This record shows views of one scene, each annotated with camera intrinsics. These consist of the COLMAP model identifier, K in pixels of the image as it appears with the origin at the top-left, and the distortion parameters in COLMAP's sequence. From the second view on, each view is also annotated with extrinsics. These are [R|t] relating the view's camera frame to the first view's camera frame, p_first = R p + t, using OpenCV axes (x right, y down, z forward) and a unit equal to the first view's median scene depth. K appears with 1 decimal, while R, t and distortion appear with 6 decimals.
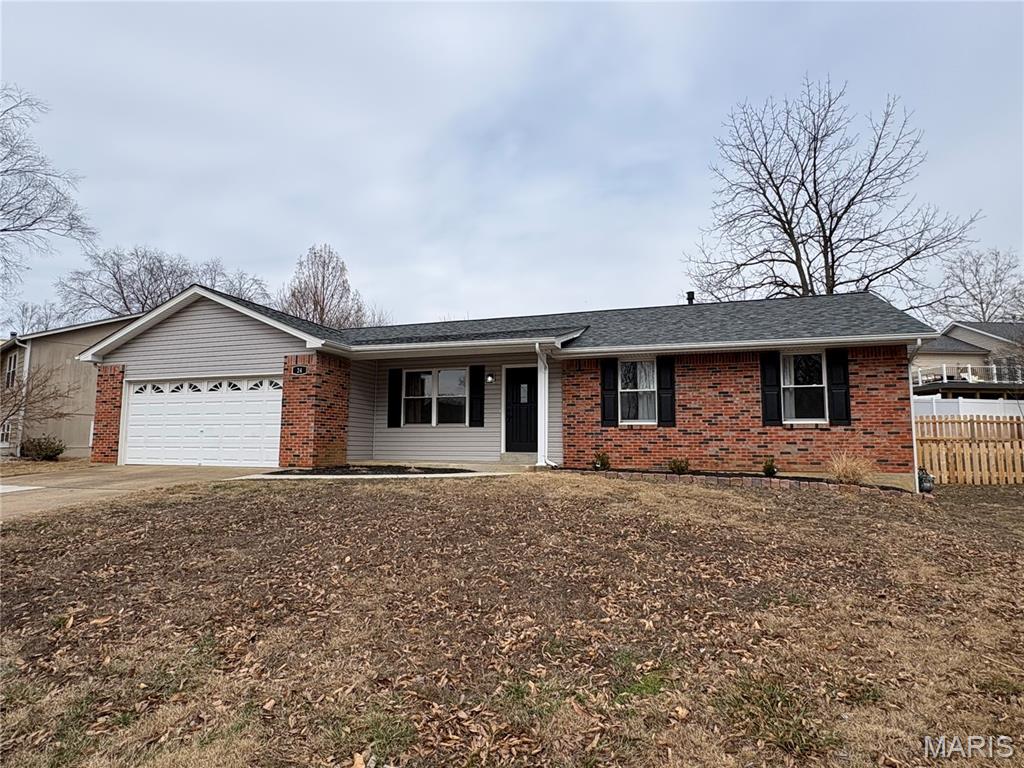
lens RADIAL K [[594.8, 0, 512.0], [0, 594.8, 384.0], [0, 0, 1]] dist [-0.000632, 0.000014]
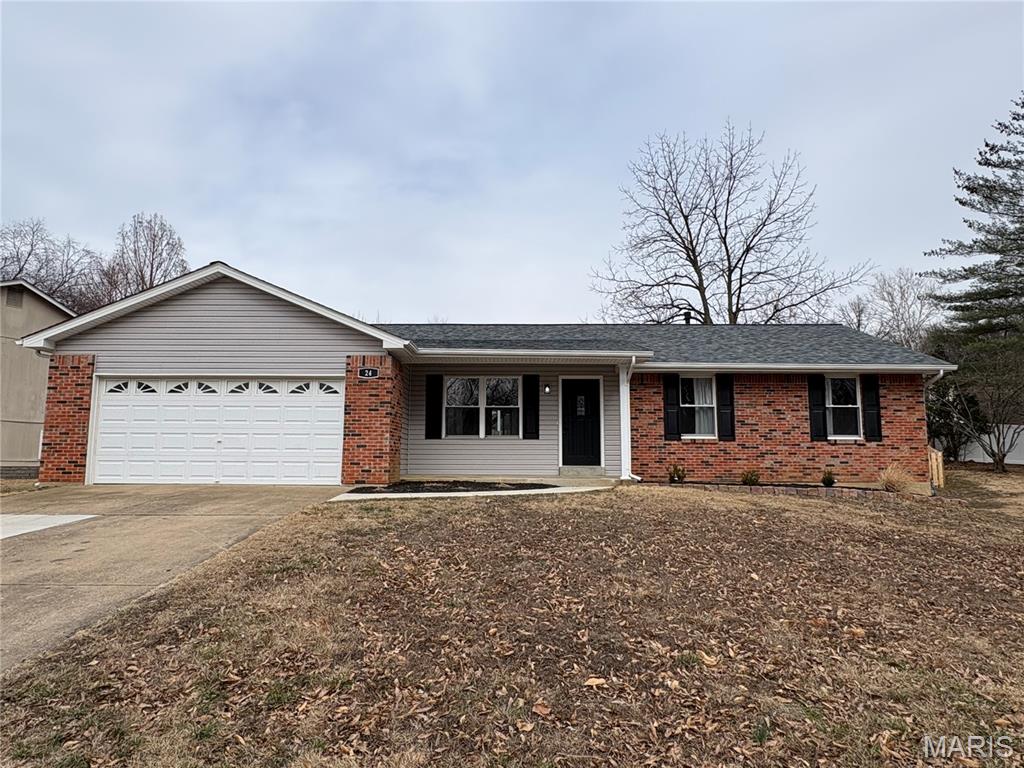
lens RADIAL K [[631.6, 0, 512.0], [0, 631.6, 384.0], [0, 0, 1]] dist [0.001807, -0.000480]
pose [[0.947975, 0.036477, 0.316248, -0.441731], [-0.032464, 0.999312, -0.017951, 0.002855], [-0.316685, 0.006750, 0.948507, 0.050888]]
